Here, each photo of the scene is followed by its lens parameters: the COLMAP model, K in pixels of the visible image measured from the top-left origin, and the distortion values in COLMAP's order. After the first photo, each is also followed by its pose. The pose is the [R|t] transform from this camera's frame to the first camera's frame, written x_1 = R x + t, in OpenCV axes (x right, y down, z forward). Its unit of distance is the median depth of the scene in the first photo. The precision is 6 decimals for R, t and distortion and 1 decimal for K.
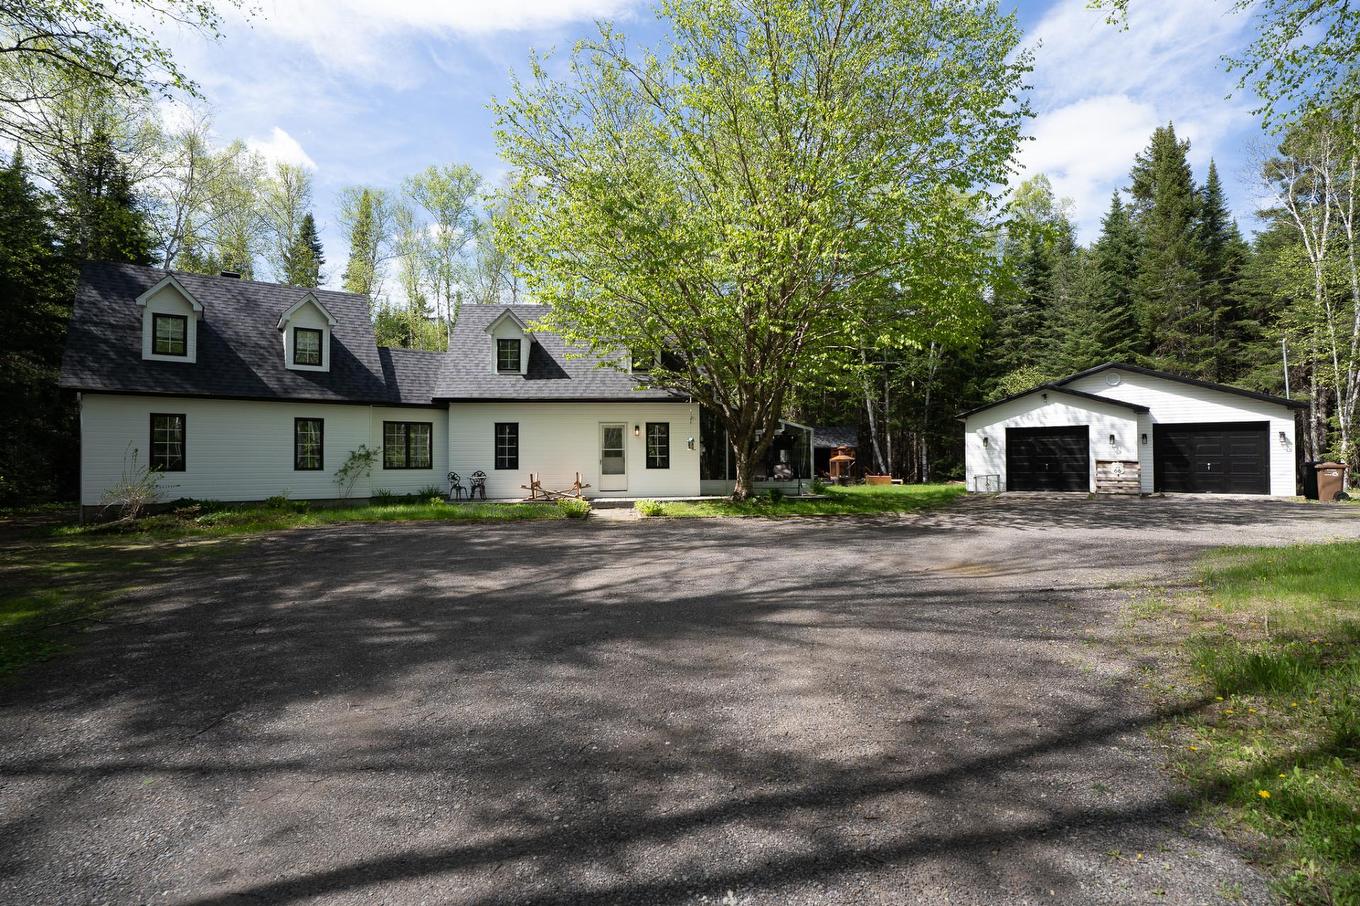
lens RADIAL K [[632.8, 0, 684.1], [0, 632.8, 454.0], [0, 0, 1]] dist [-0.011654, 0.000149]
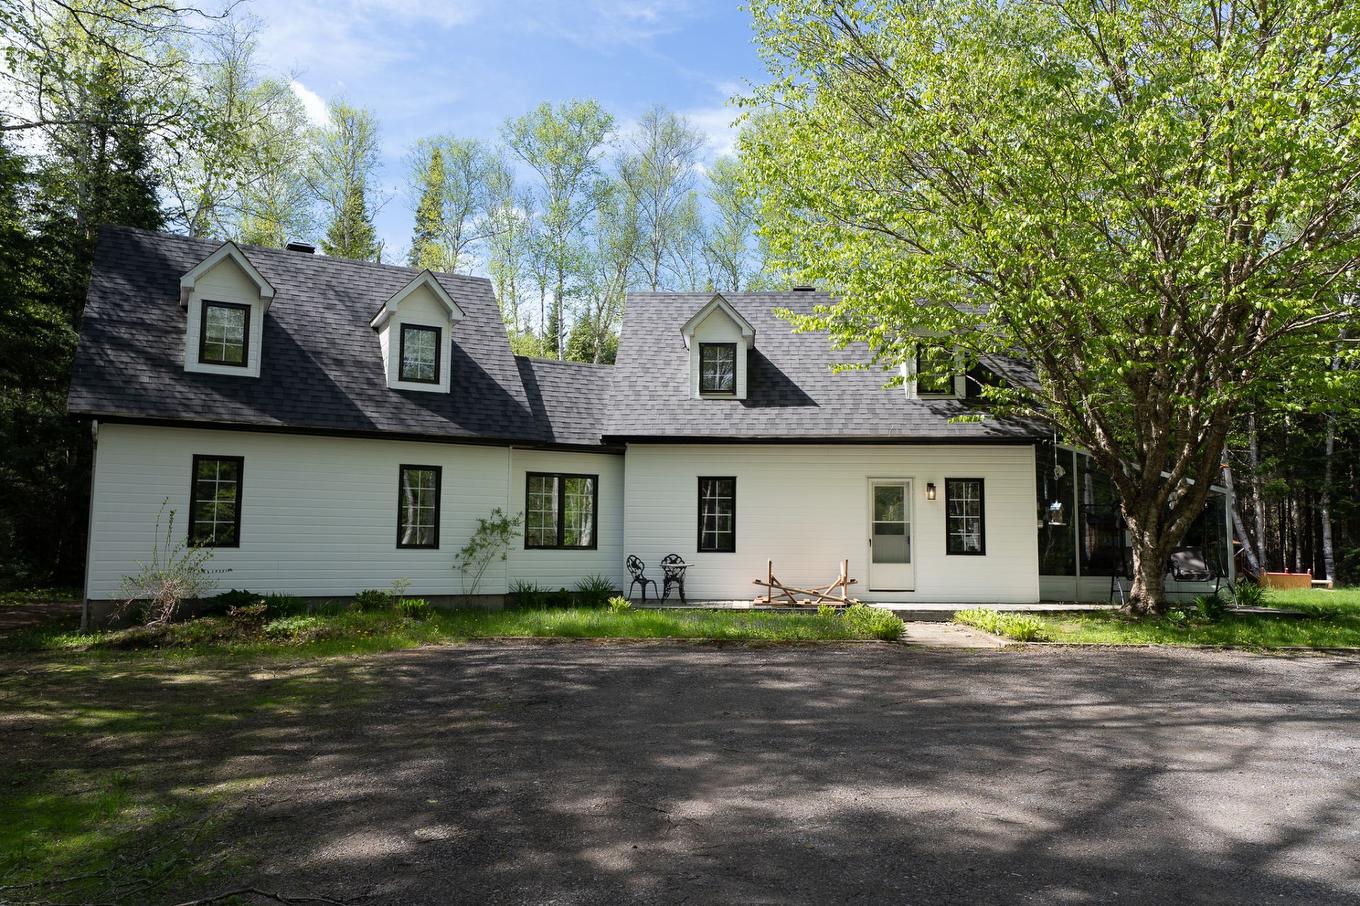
lens RADIAL K [[883.2, 0, 679.9], [0, 883.2, 469.3], [0, 0, 1]] dist [0.000265, 0.000193]
pose [[0.994608, 0.006495, -0.103498, -0.229966], [-0.013830, 0.997429, -0.070310, 0.004921], [0.102776, 0.071362, 0.992141, 0.141966]]
